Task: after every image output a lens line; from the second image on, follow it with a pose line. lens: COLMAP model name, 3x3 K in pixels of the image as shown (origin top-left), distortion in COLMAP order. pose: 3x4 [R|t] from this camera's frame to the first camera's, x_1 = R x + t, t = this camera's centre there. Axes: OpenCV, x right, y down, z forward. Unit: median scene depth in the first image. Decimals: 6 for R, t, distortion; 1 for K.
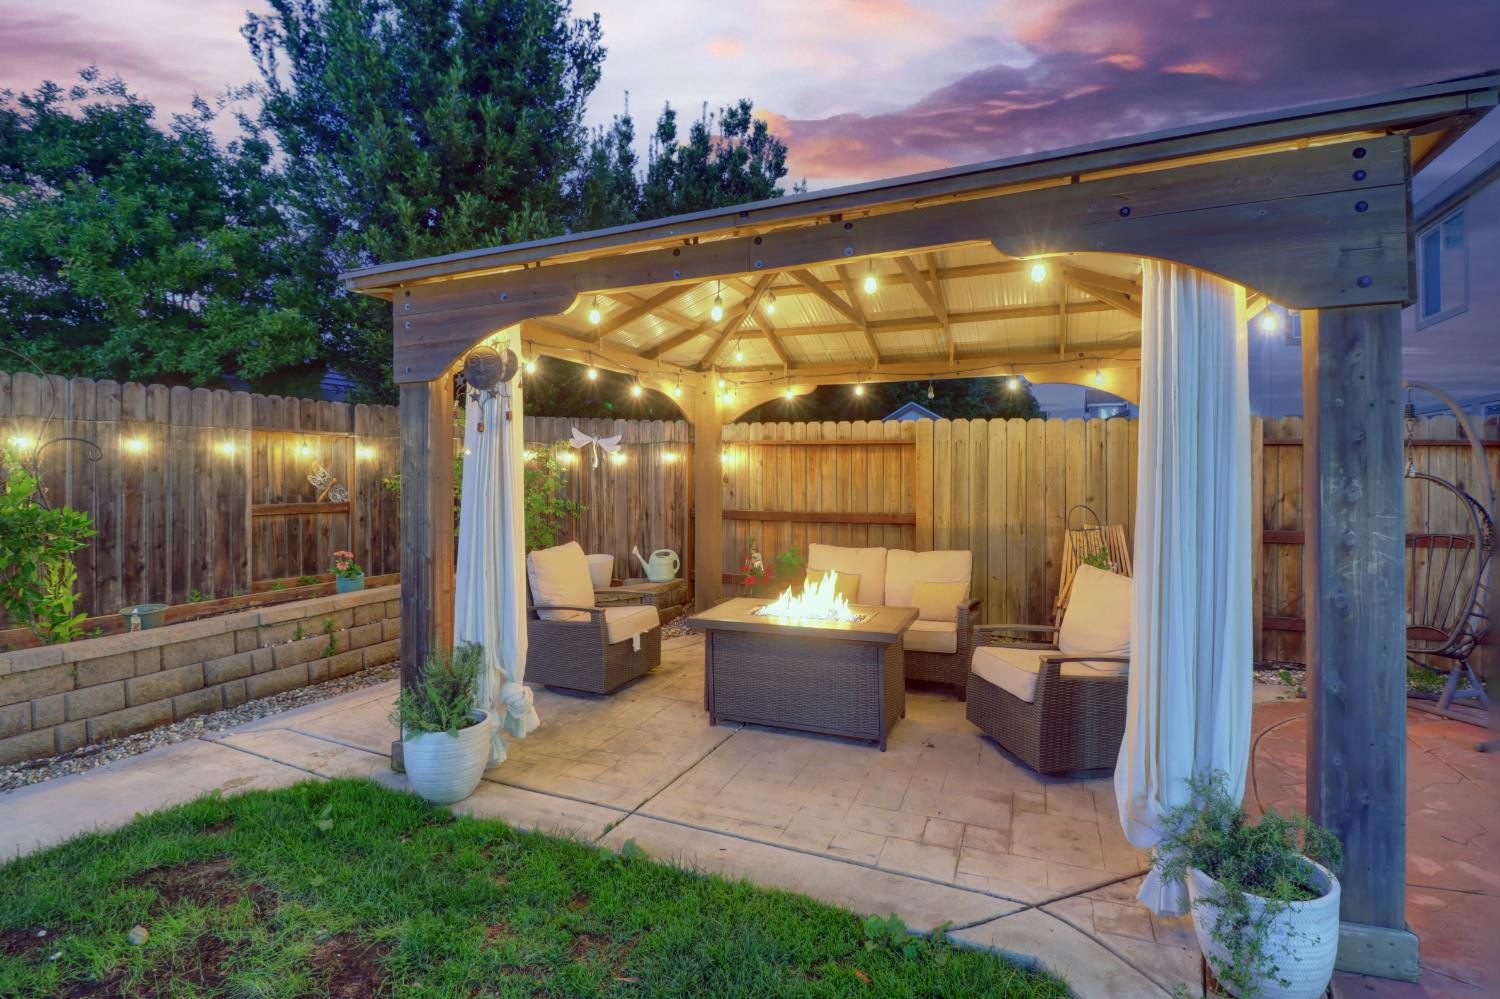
lens RADIAL K [[701.3, 0, 758.5], [0, 701.3, 479.4], [0, 0, 1]] dist [-0.000970, -0.014320]
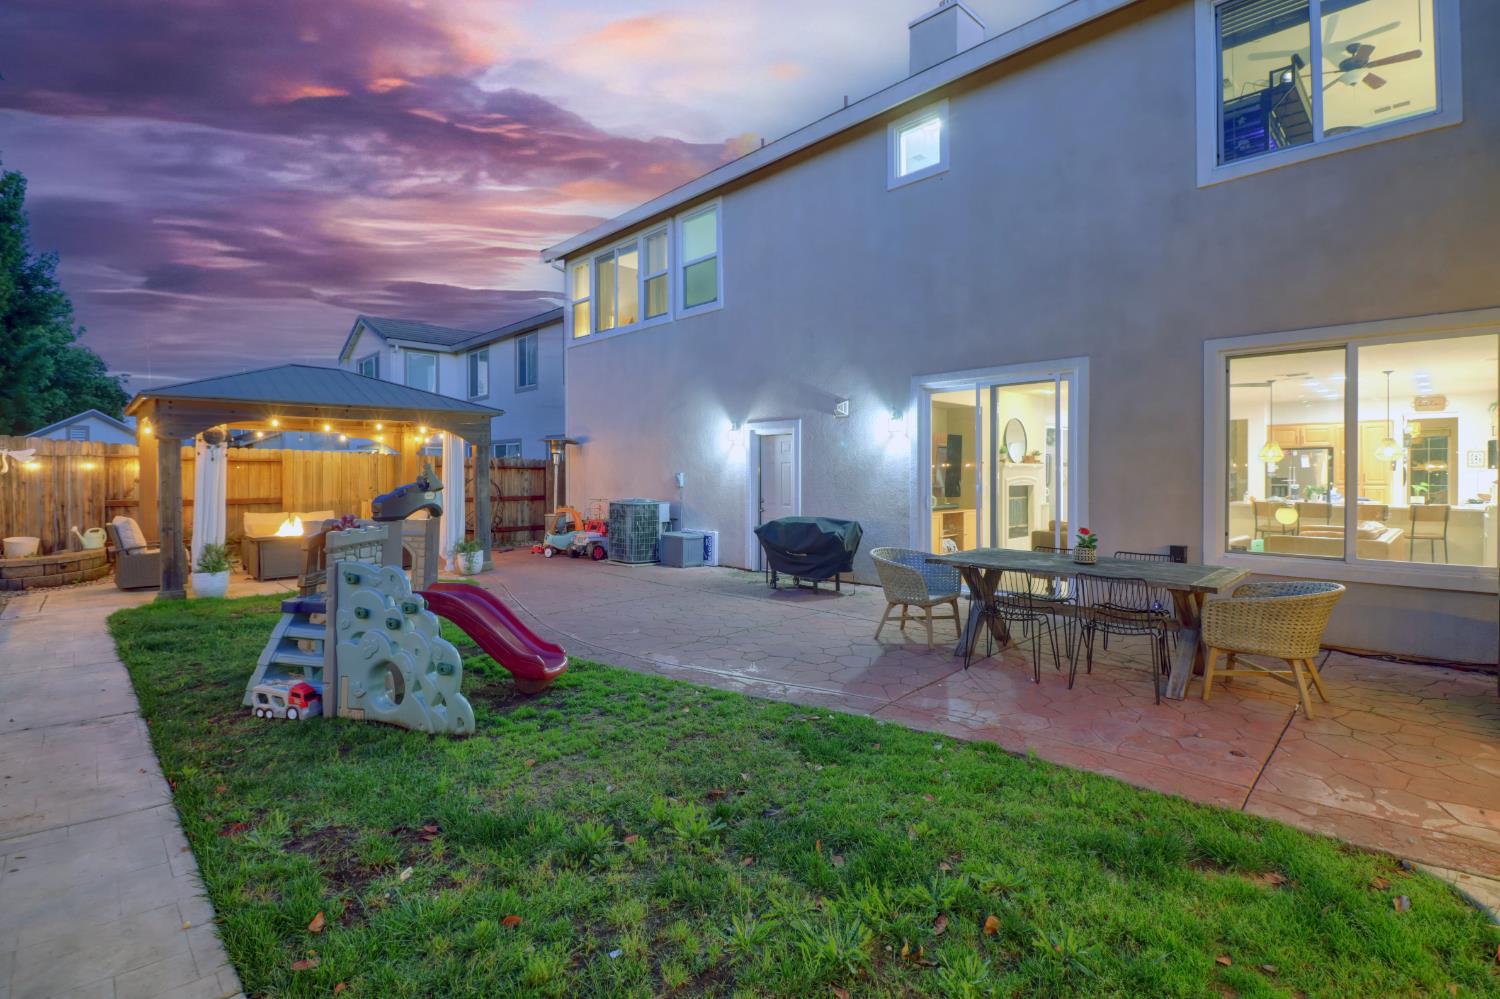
lens RADIAL K [[701.3, 0, 758.5], [0, 701.3, 479.4], [0, 0, 1]] dist [-0.000970, -0.014320]
pose [[0.383047, -0.003971, 0.923720, -1.237598], [0.007484, 0.999971, 0.001195, 0.007102], [-0.923698, 0.006456, 0.383066, -1.132667]]
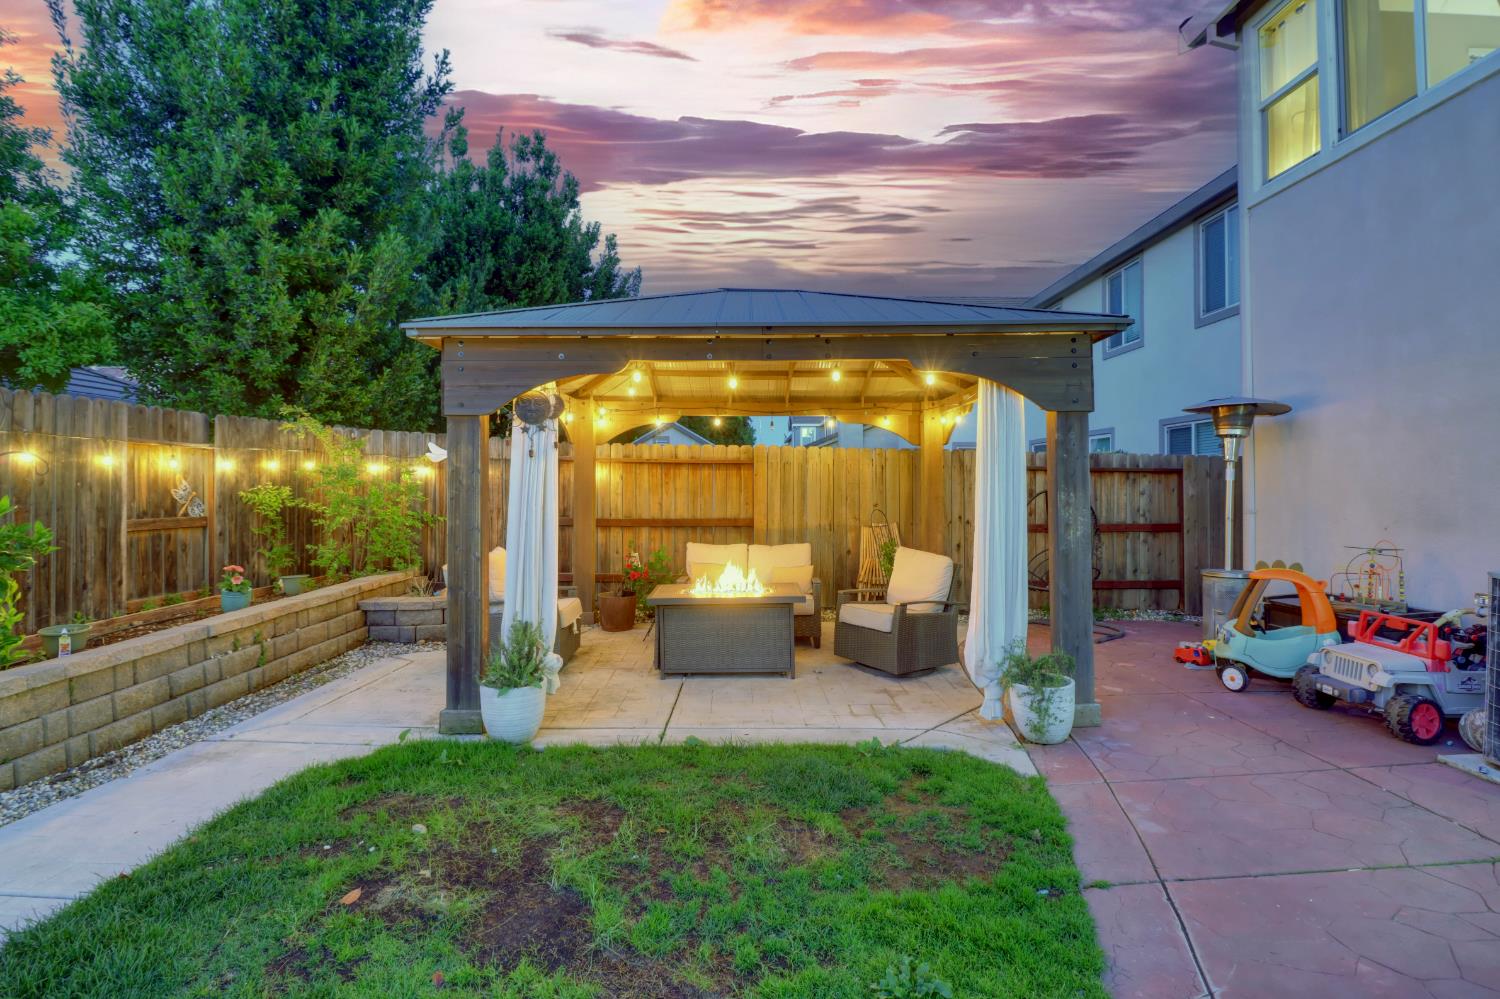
lens RADIAL K [[701.3, 0, 758.5], [0, 701.3, 479.4], [0, 0, 1]] dist [-0.000970, -0.014320]
pose [[0.915543, 0.004585, 0.402194, -0.332169], [0.001231, 0.999898, -0.014202, -0.004604], [-0.402218, 0.013497, 0.915444, -0.217972]]
